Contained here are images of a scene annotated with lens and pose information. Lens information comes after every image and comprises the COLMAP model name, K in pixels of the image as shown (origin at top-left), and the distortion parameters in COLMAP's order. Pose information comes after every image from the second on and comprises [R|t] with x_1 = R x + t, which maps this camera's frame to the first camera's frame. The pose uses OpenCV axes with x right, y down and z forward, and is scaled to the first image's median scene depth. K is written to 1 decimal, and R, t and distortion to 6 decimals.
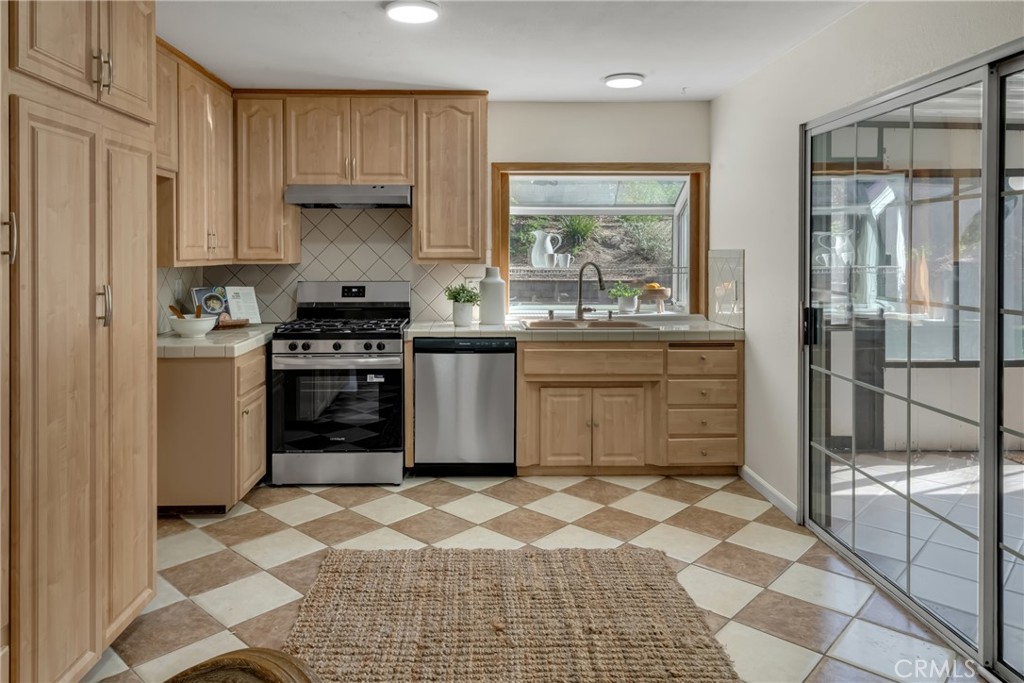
lens RADIAL K [[671.0, 0, 499.3], [0, 671.0, 259.9], [0, 0, 1]] dist [0.008375, -0.000975]
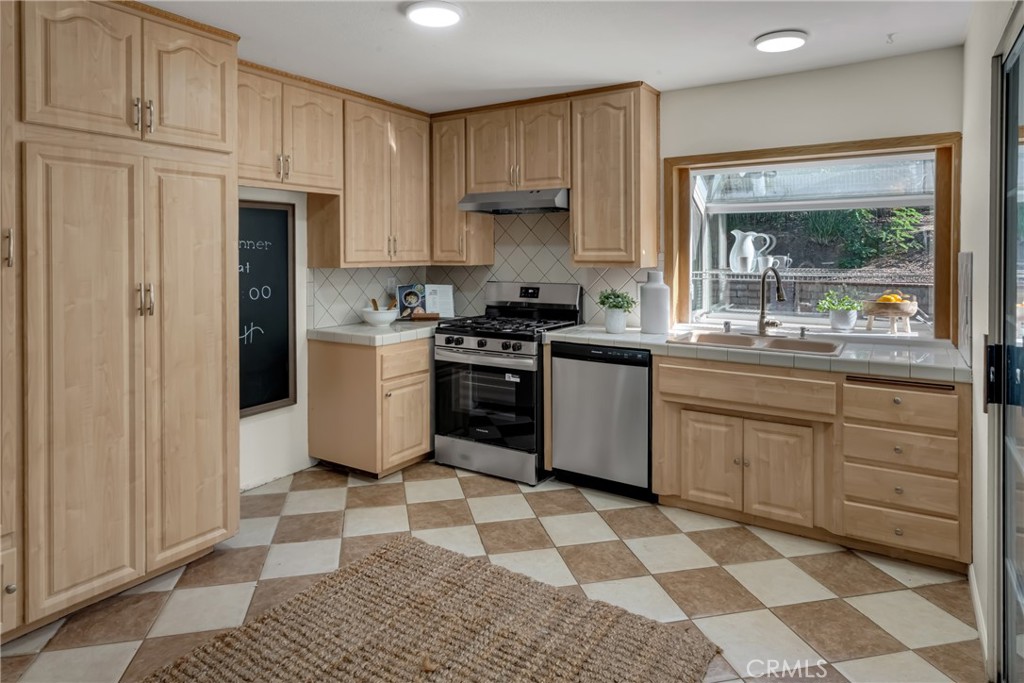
lens RADIAL K [[605.6, 0, 522.8], [0, 605.6, 259.7], [0, 0, 1]] dist [0.006014, 0.002827]
pose [[0.831958, 0.005060, -0.554815, 0.333347], [-0.004809, 0.999987, 0.001908, -0.006361], [0.554817, 0.001080, 0.831971, 0.227784]]
